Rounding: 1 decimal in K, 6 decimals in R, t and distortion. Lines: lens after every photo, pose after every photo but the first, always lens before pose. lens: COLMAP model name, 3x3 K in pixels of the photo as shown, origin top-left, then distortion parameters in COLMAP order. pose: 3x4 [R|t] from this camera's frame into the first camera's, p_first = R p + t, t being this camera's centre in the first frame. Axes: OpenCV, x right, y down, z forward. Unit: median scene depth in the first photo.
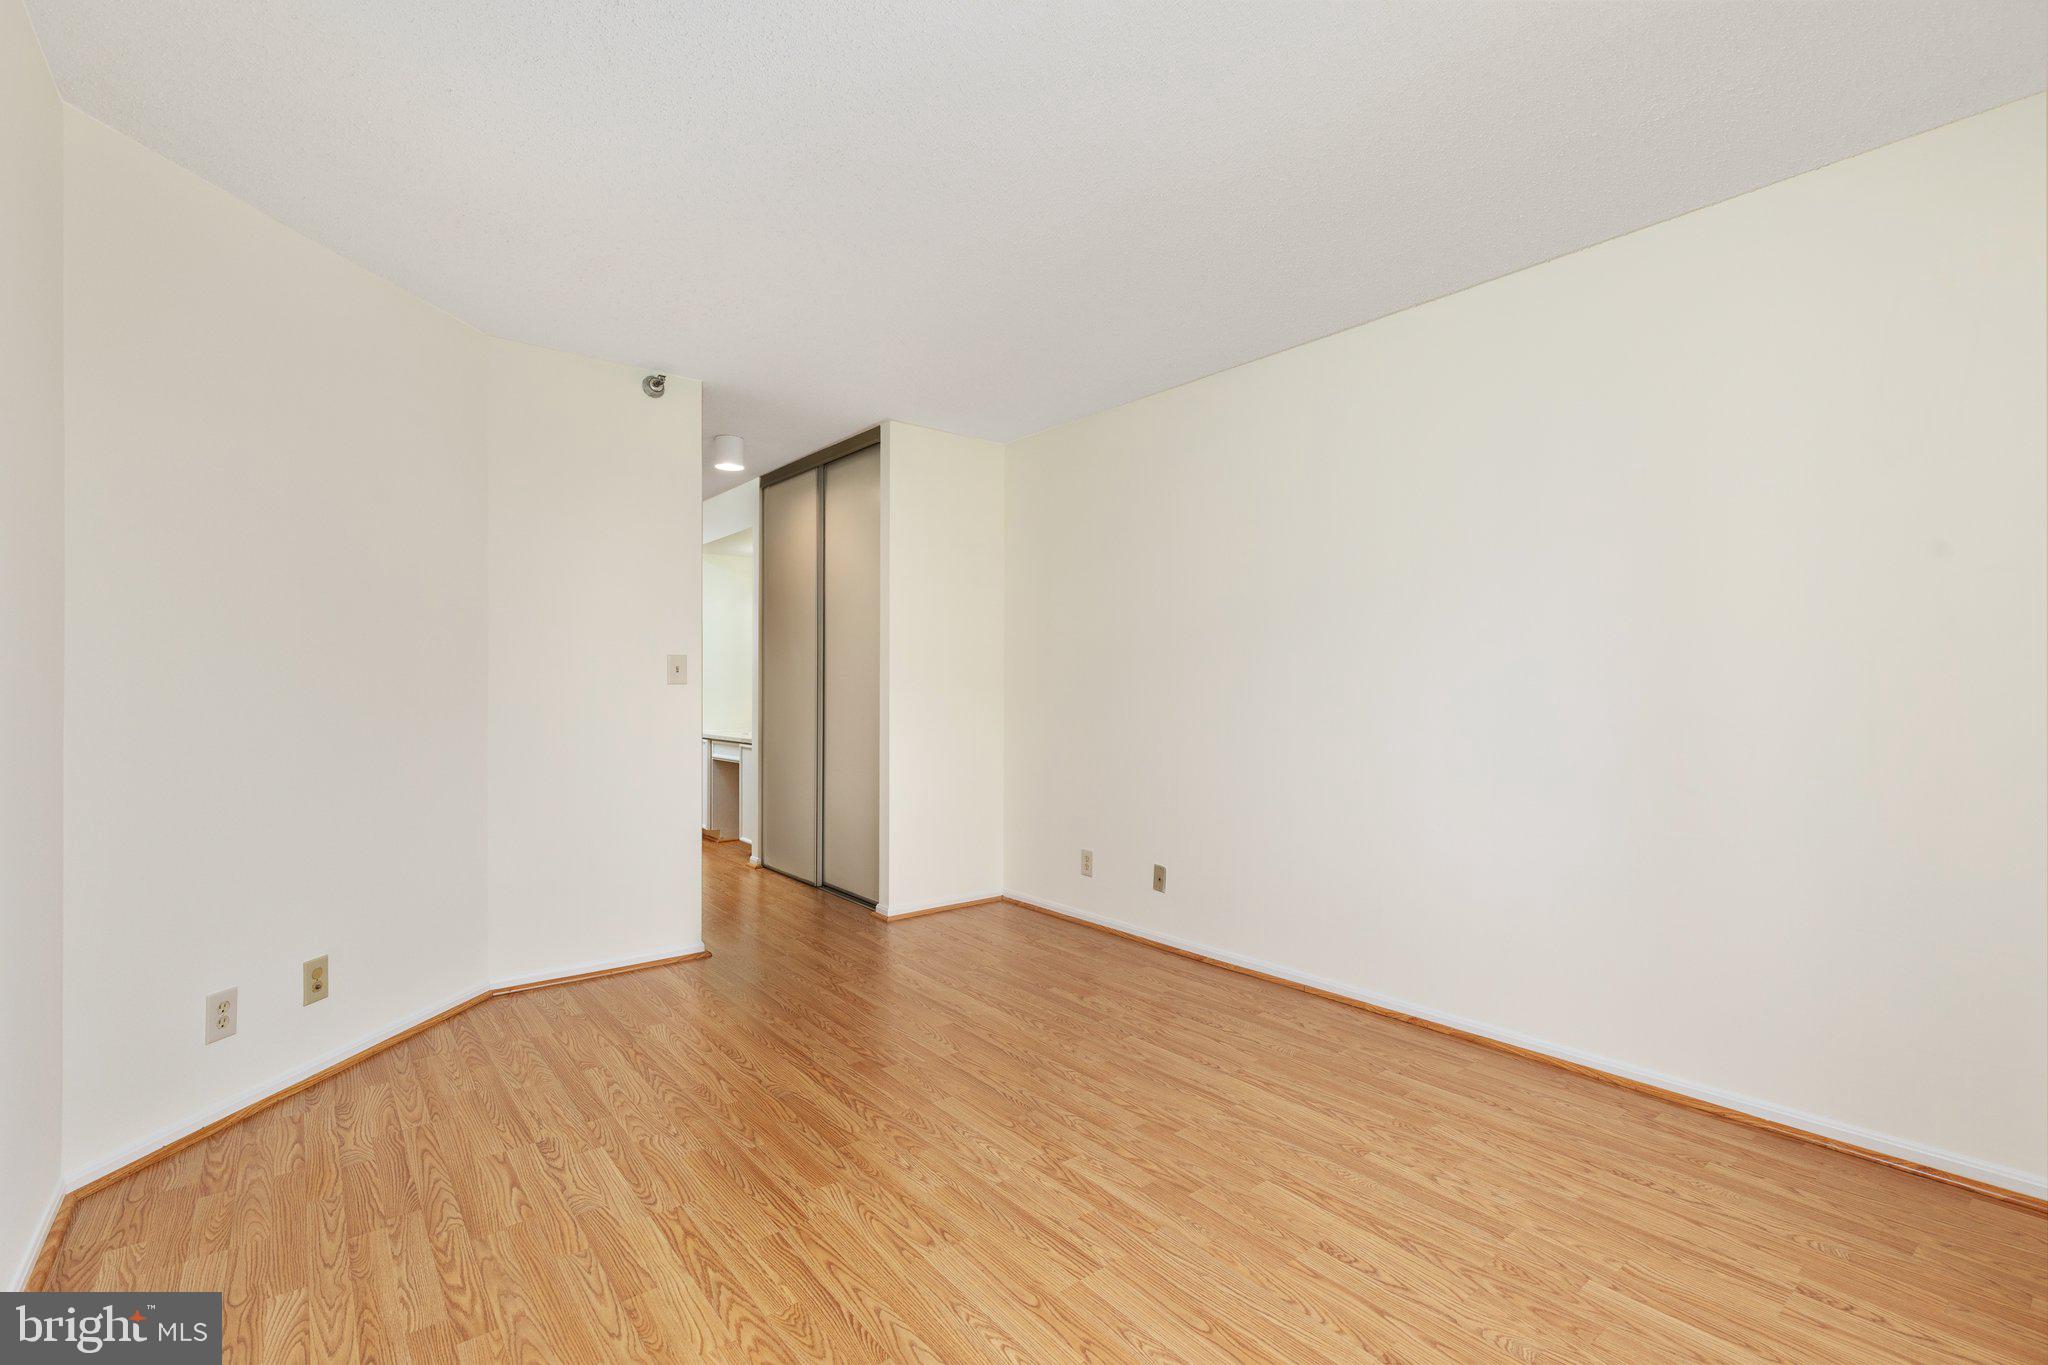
lens RADIAL K [[928.9, 0, 1022.0], [0, 928.9, 683.9], [0, 0, 1]] dist [0.011129, -0.001450]
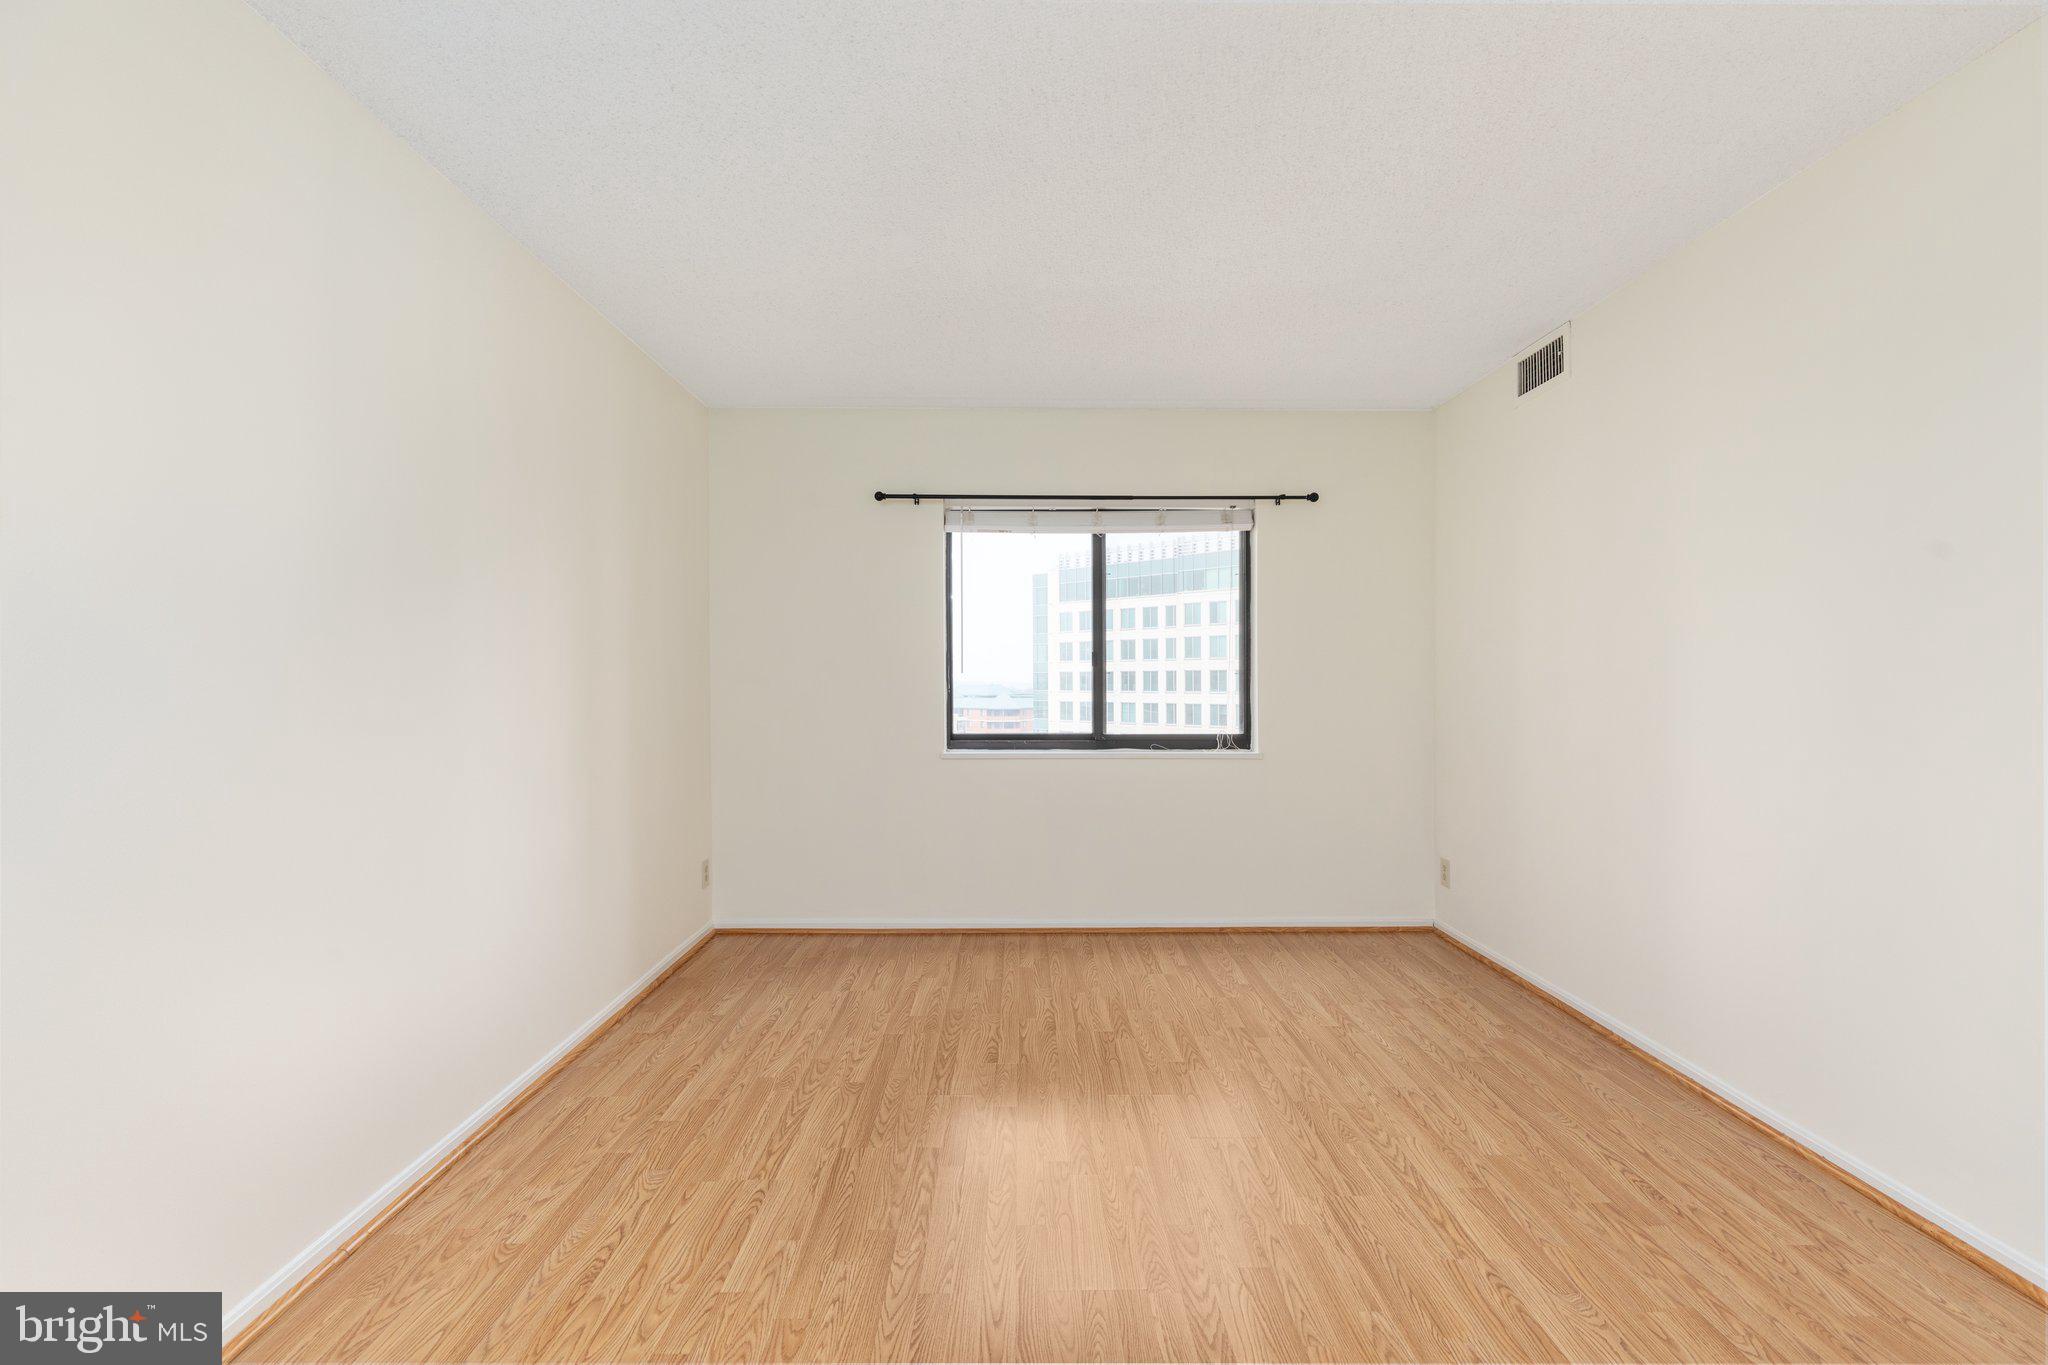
lens RADIAL K [[928.9, 0, 1025.2], [0, 928.9, 672.6], [0, 0, 1]] dist [0.011129, -0.001450]
pose [[-0.792859, 0.004780, 0.609386, -0.610202], [0.001600, 0.999982, -0.005763, -0.021531], [-0.609402, -0.003594, -0.792853, 2.052968]]
